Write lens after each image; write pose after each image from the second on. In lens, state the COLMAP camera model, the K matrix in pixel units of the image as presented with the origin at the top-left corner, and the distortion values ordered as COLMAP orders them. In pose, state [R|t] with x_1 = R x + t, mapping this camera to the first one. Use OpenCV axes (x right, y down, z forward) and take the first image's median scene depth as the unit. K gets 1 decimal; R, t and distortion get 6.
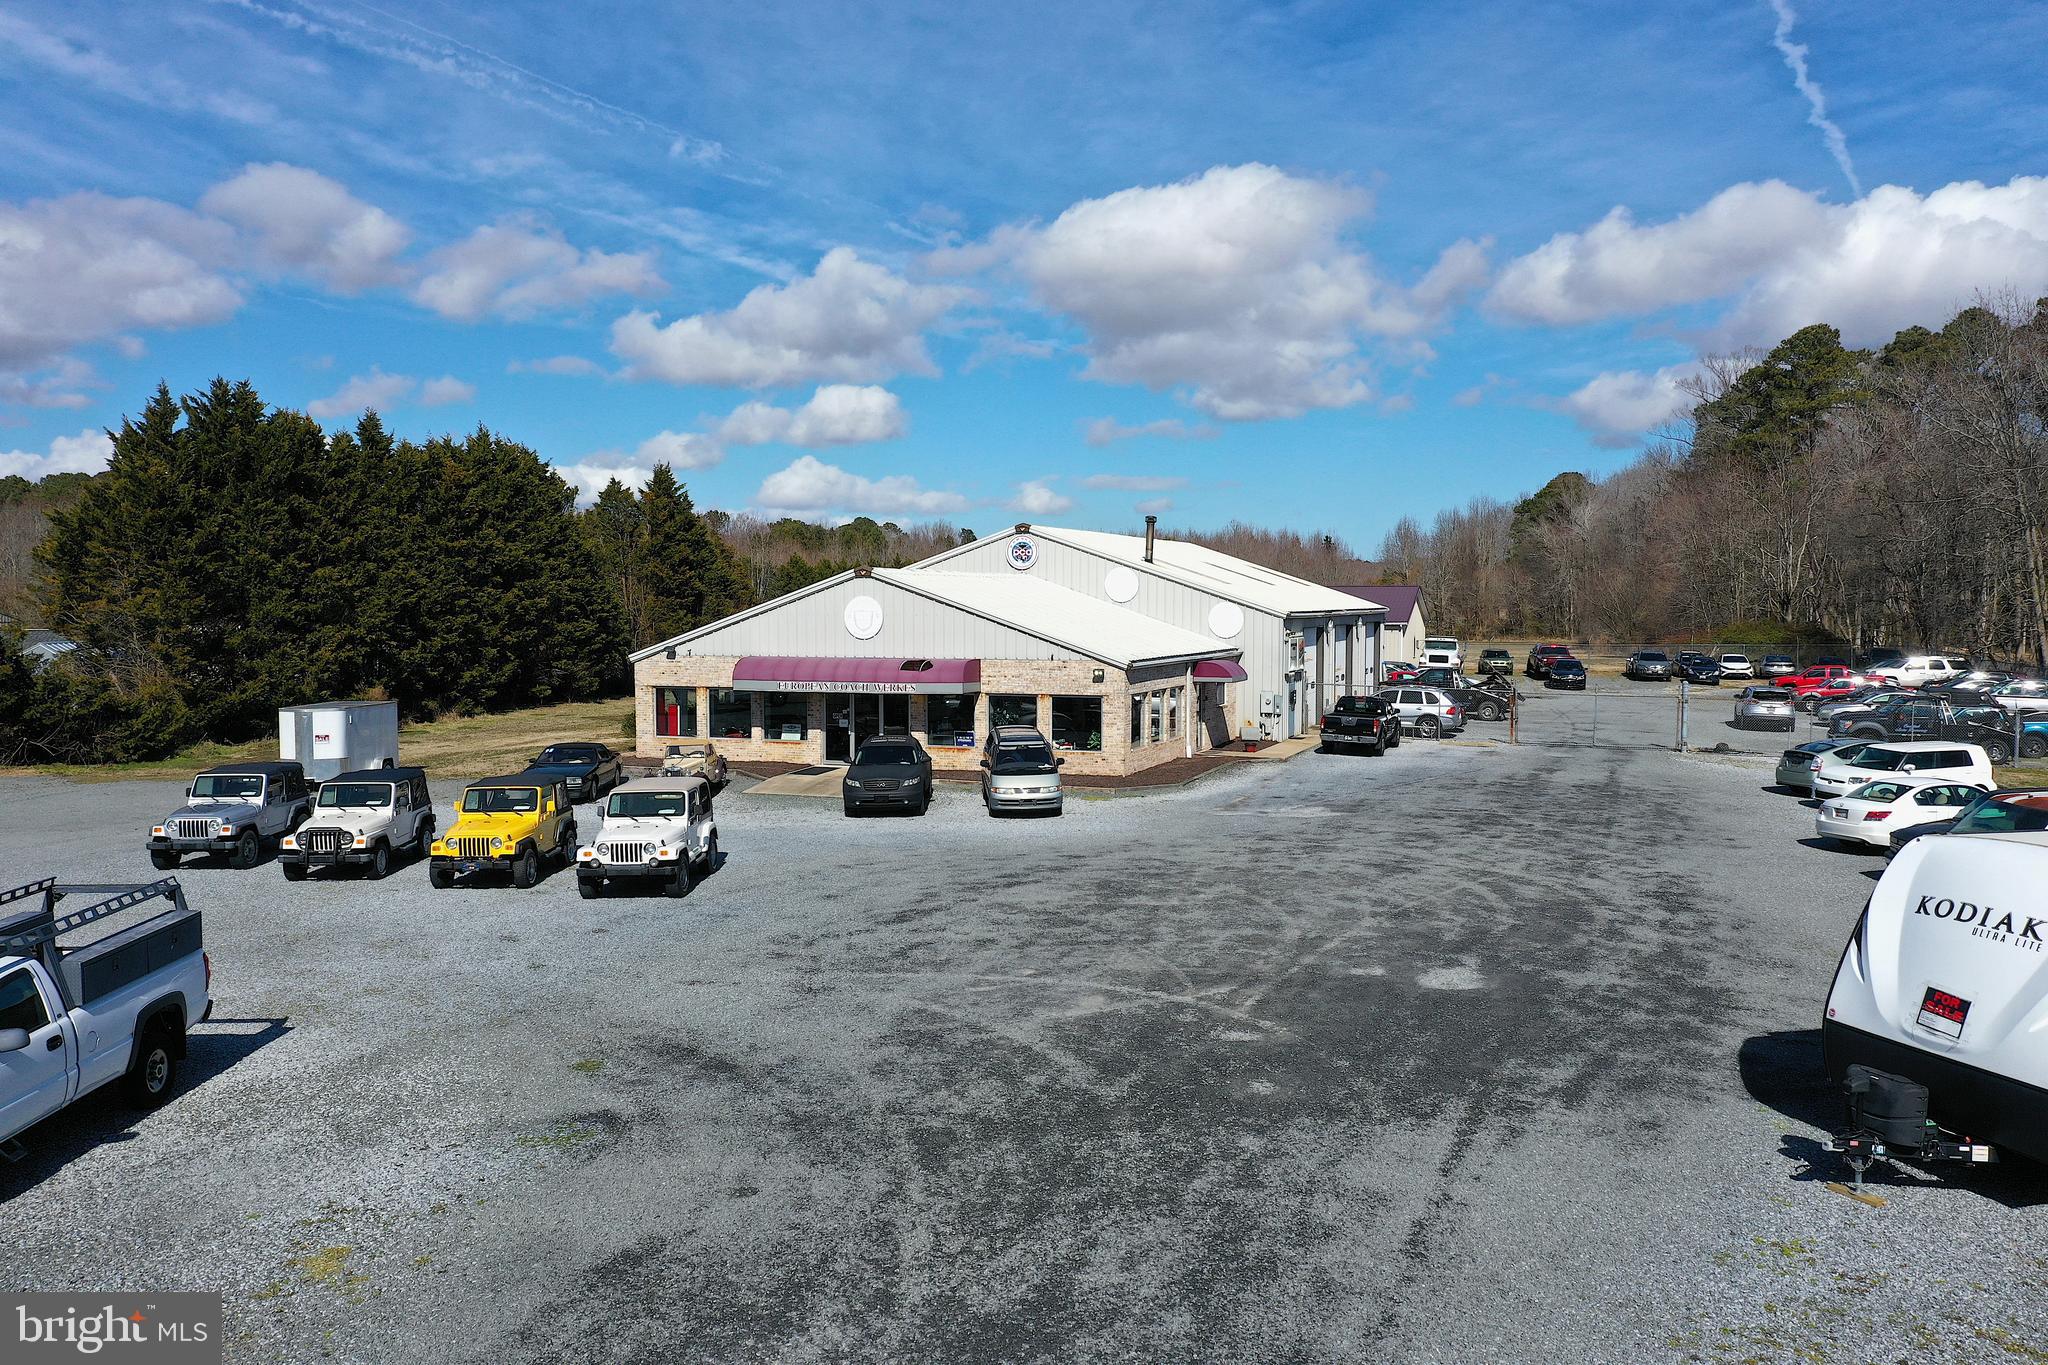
lens RADIAL K [[1626.2, 0, 1027.4], [0, 1626.2, 684.2], [0, 0, 1]] dist [0.000453, -0.000699]
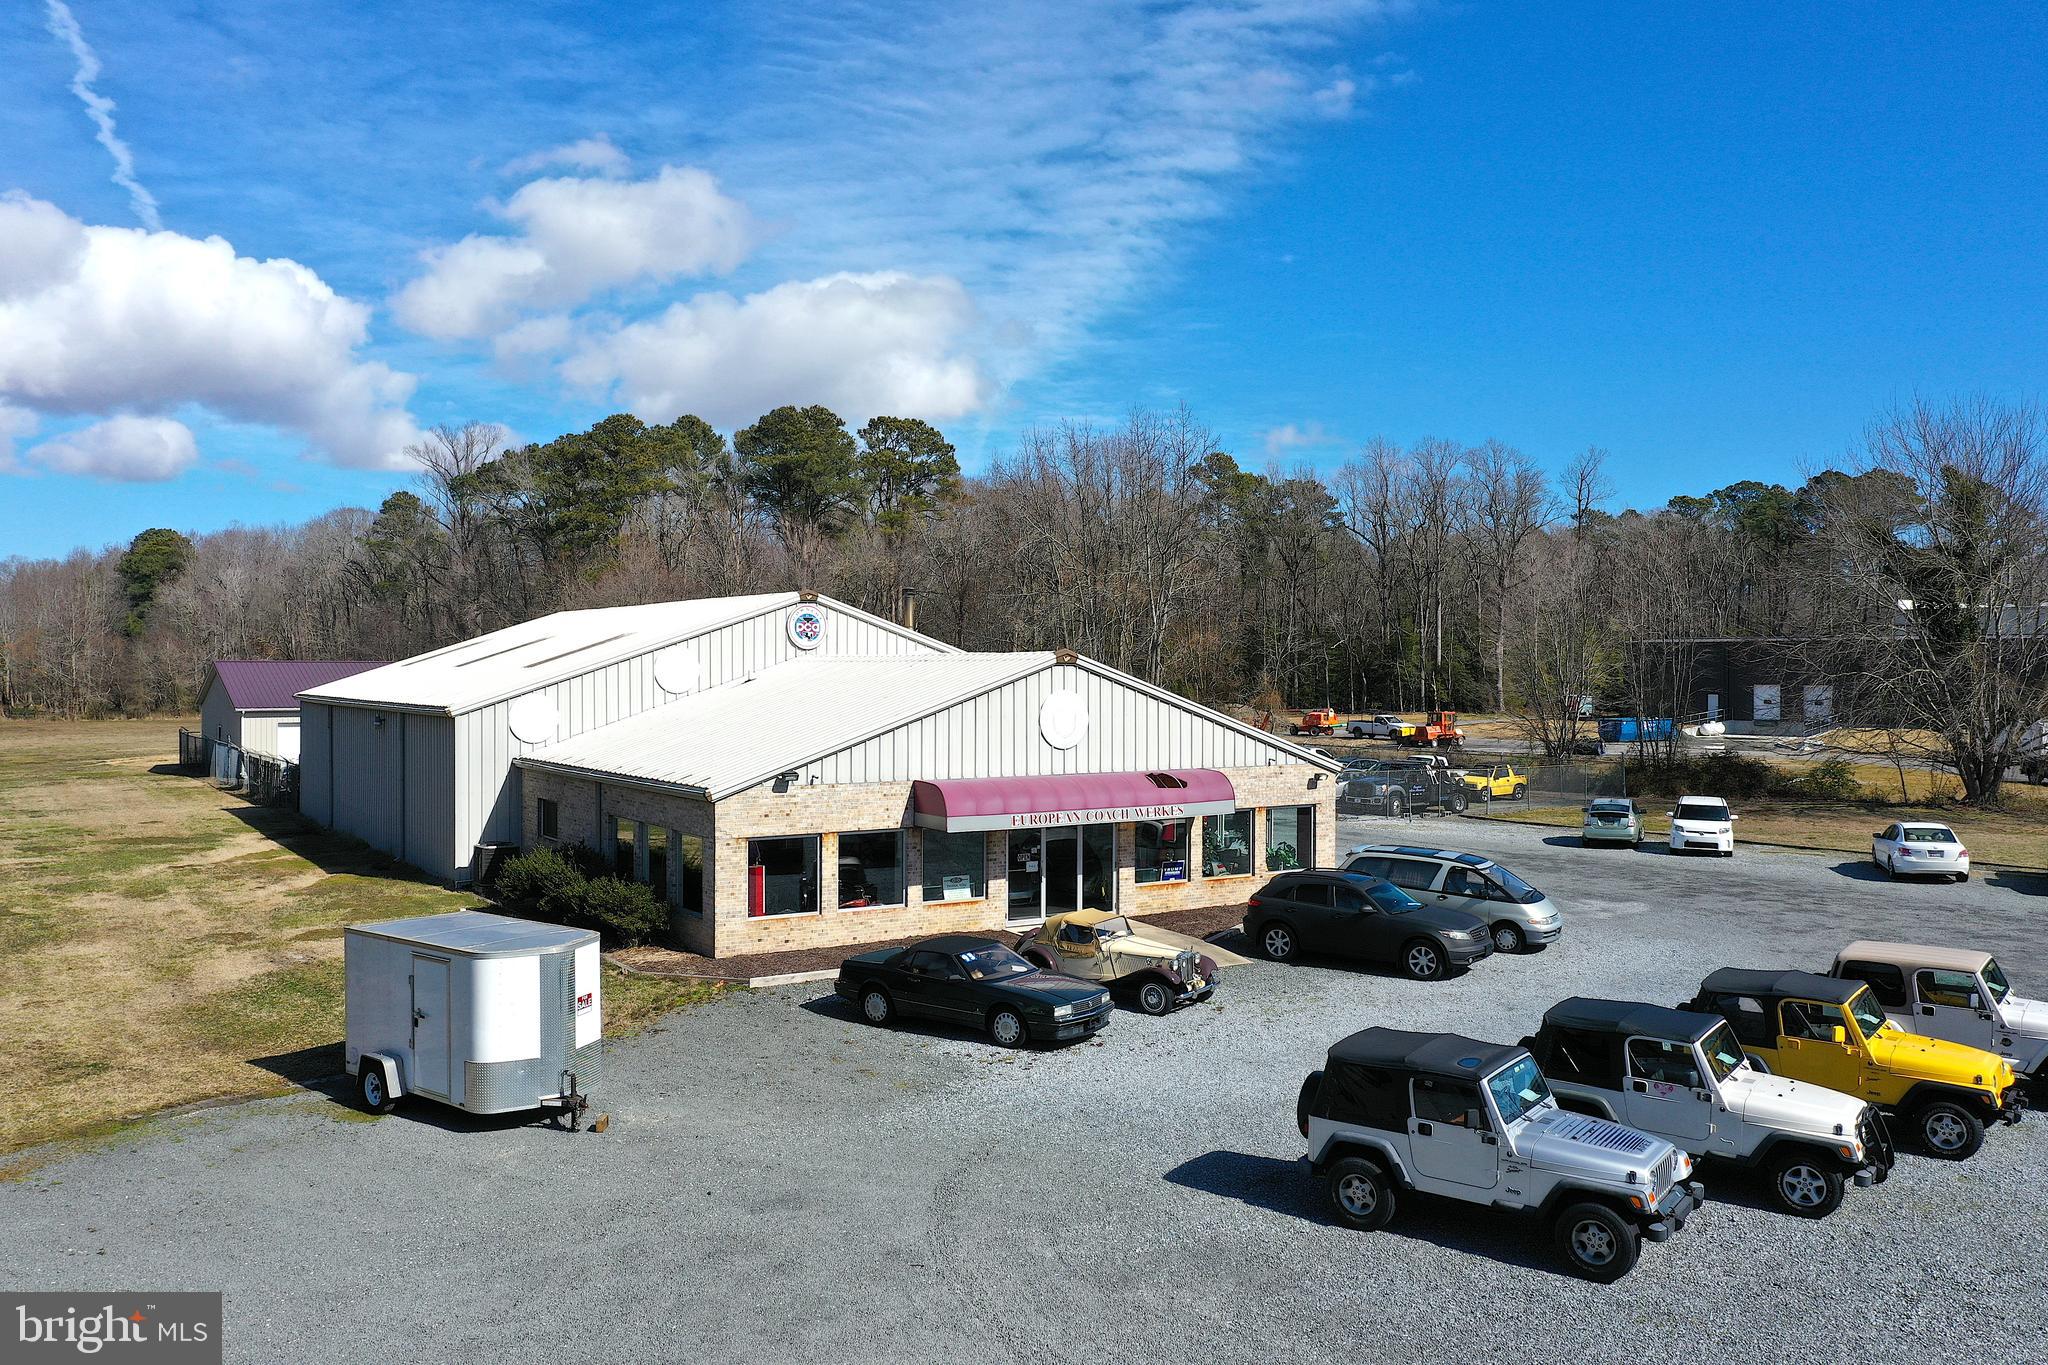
lens RADIAL K [[1626.2, 0, 1027.4], [0, 1626.2, 684.2], [0, 0, 1]] dist [0.000453, -0.000699]
pose [[0.583069, -0.005610, 0.812404, -0.648300], [0.039447, 0.998992, -0.021414, -0.038396], [-0.811465, 0.044533, 0.582702, 0.535607]]
